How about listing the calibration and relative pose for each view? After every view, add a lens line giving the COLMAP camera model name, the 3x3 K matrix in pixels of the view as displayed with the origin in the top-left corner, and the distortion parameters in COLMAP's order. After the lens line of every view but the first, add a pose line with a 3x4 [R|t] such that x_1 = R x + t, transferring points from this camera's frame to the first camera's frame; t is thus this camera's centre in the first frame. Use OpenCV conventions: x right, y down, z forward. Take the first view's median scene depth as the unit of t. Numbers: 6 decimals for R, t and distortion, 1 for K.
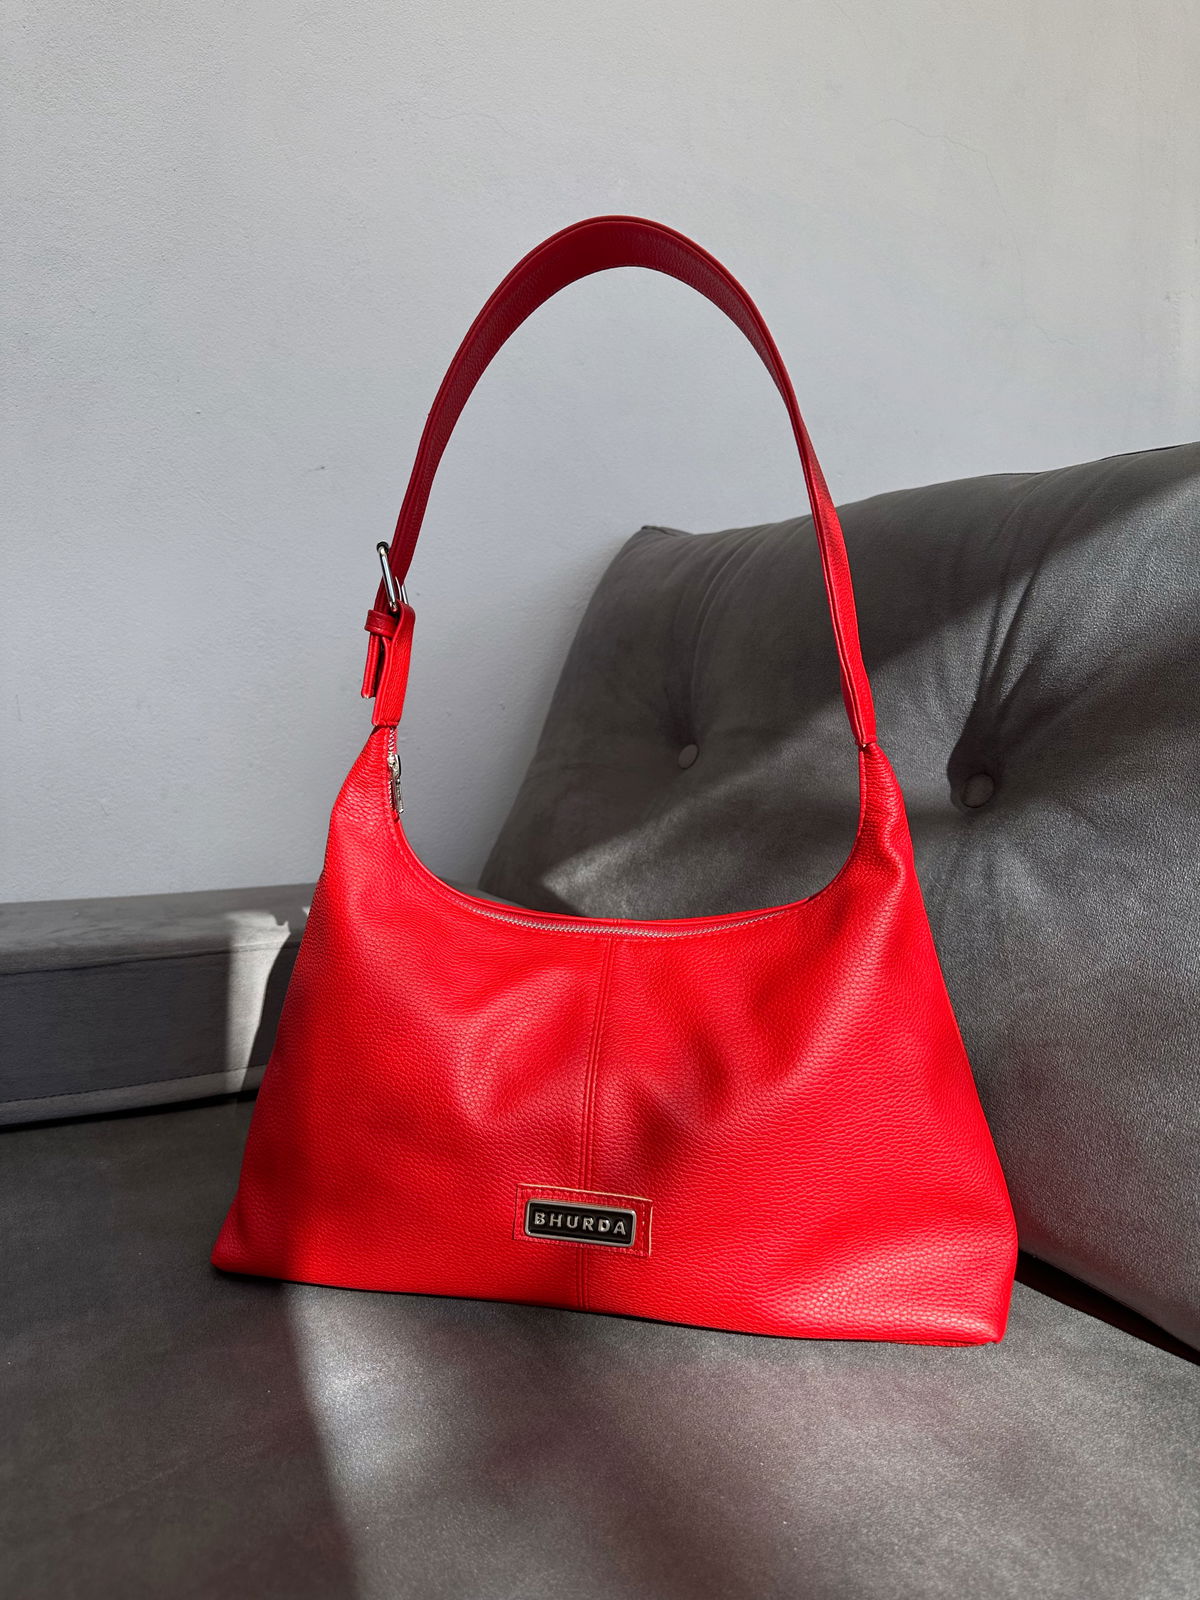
lens RADIAL K [[1160.7, 0, 608.2], [0, 1160.7, 806.7], [0, 0, 1]] dist [0.005795, -0.019783]
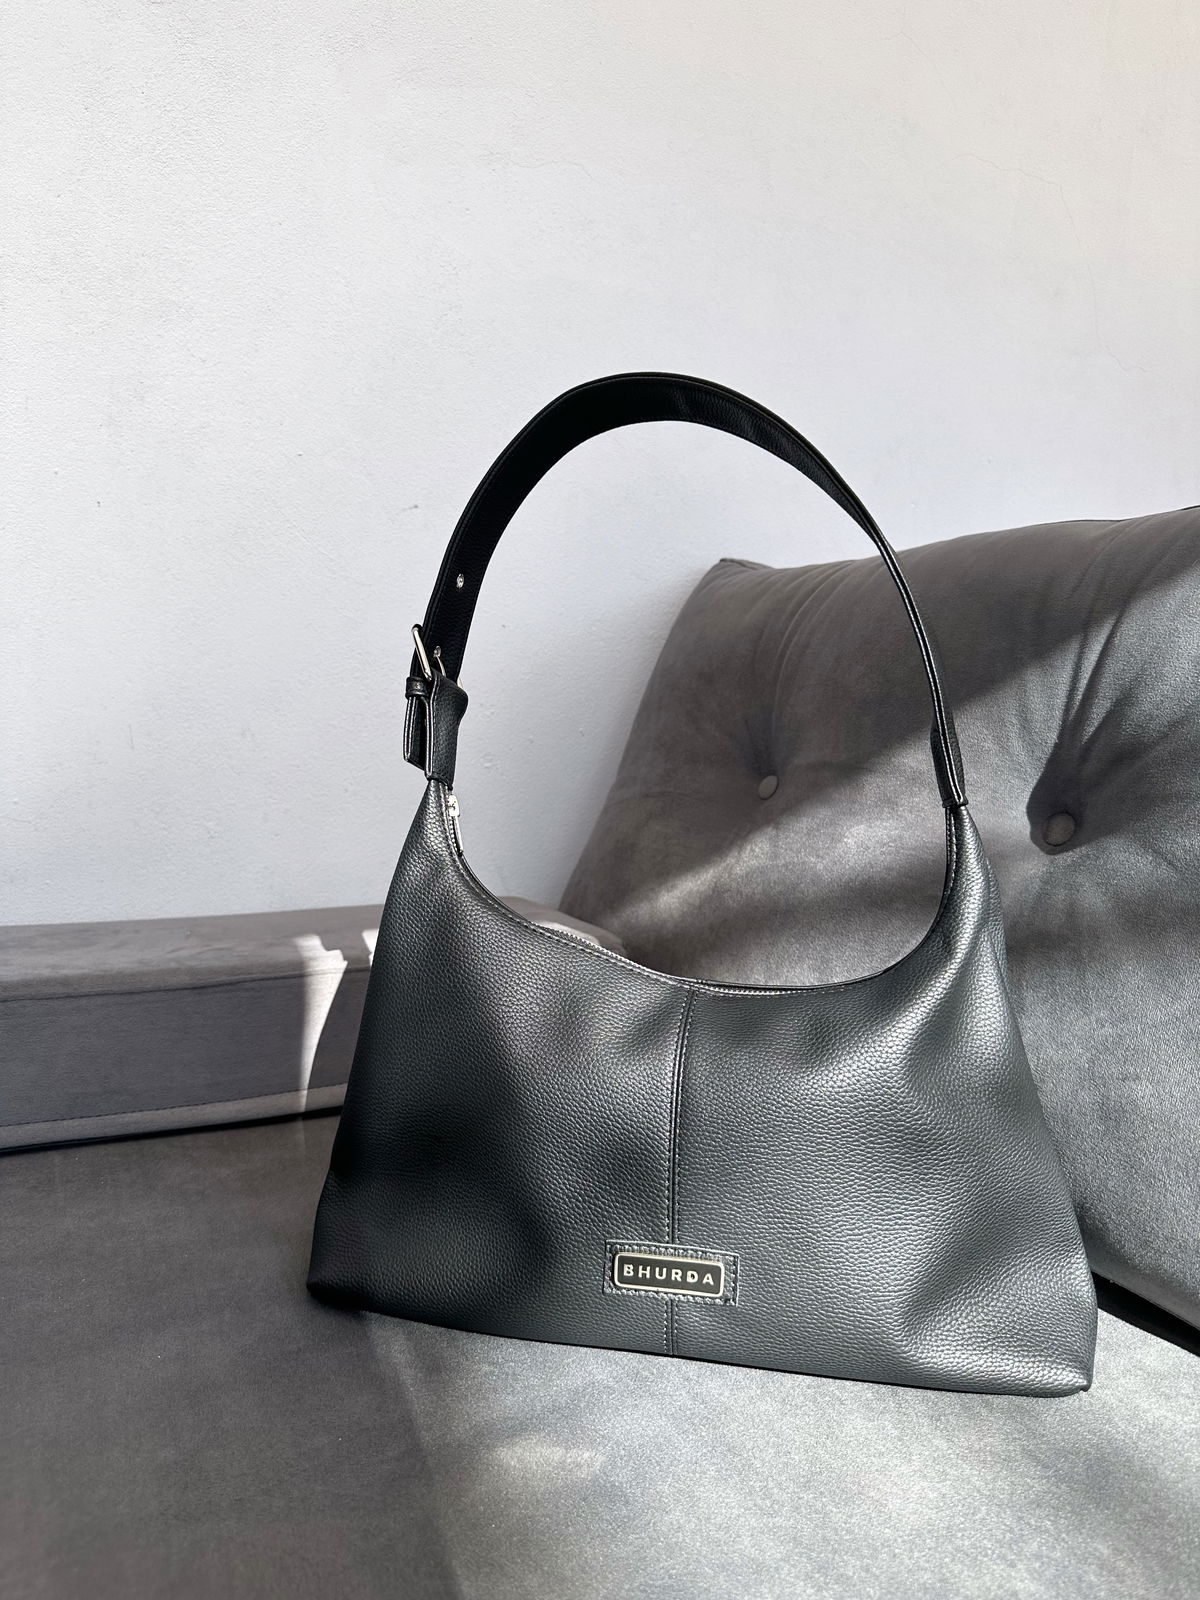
lens RADIAL K [[1160.7, 0, 611.5], [0, 1160.7, 814.8], [0, 0, 1]] dist [0.005795, -0.019783]
pose [[0.999039, 0.008121, -0.043069, -0.034545], [-0.008154, 0.999967, -0.000595, -0.022621], [0.043063, 0.000945, 0.999072, -0.050222]]
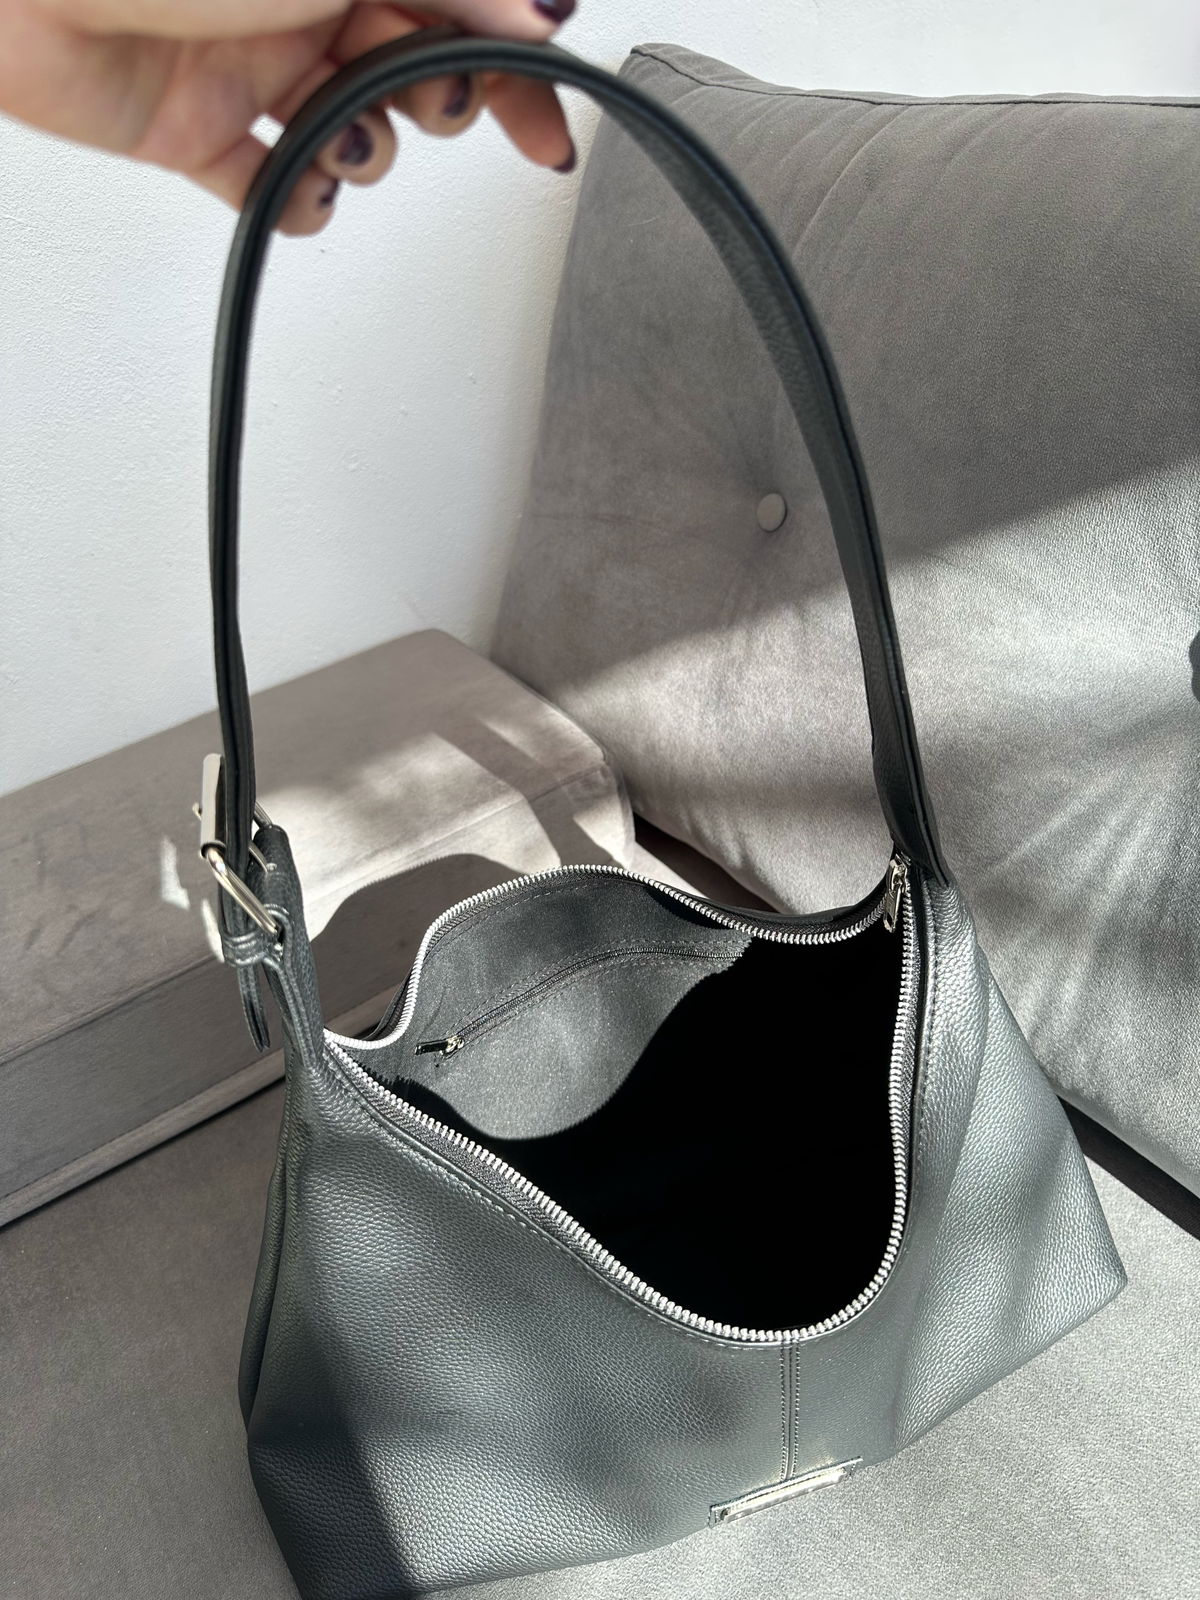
lens RADIAL K [[1160.7, 0, 642.2], [0, 1160.7, 913.2], [0, 0, 1]] dist [0.005795, -0.019783]
pose [[0.988437, -0.151374, 0.008849, -0.075431], [0.122695, 0.832732, 0.539910, -0.321610], [-0.089097, -0.532581, 0.841676, 0.346804]]
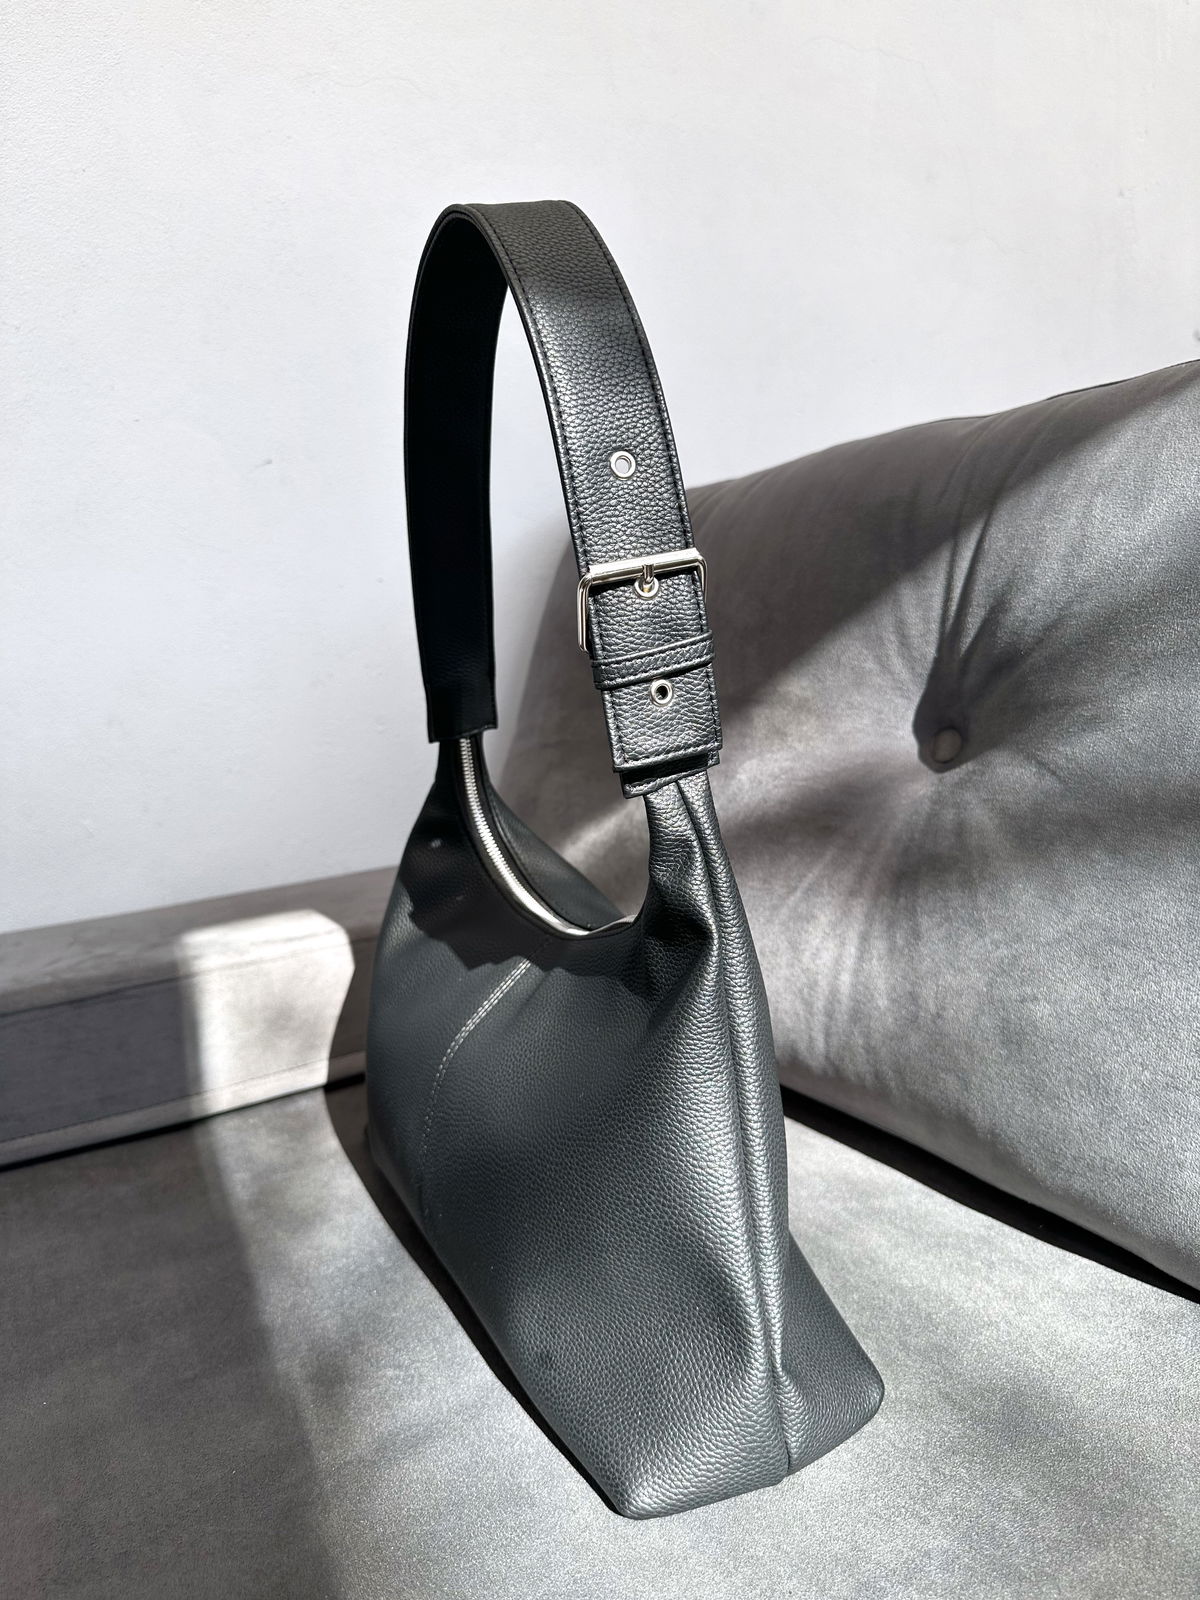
lens RADIAL K [[1160.7, 0, 621.5], [0, 1160.7, 813.1], [0, 0, 1]] dist [0.005795, -0.019783]
pose [[0.995680, -0.092770, 0.004000, 0.028494], [0.092397, 0.994117, 0.056520, -0.037979], [-0.009220, -0.055906, 0.998393, -0.003072]]
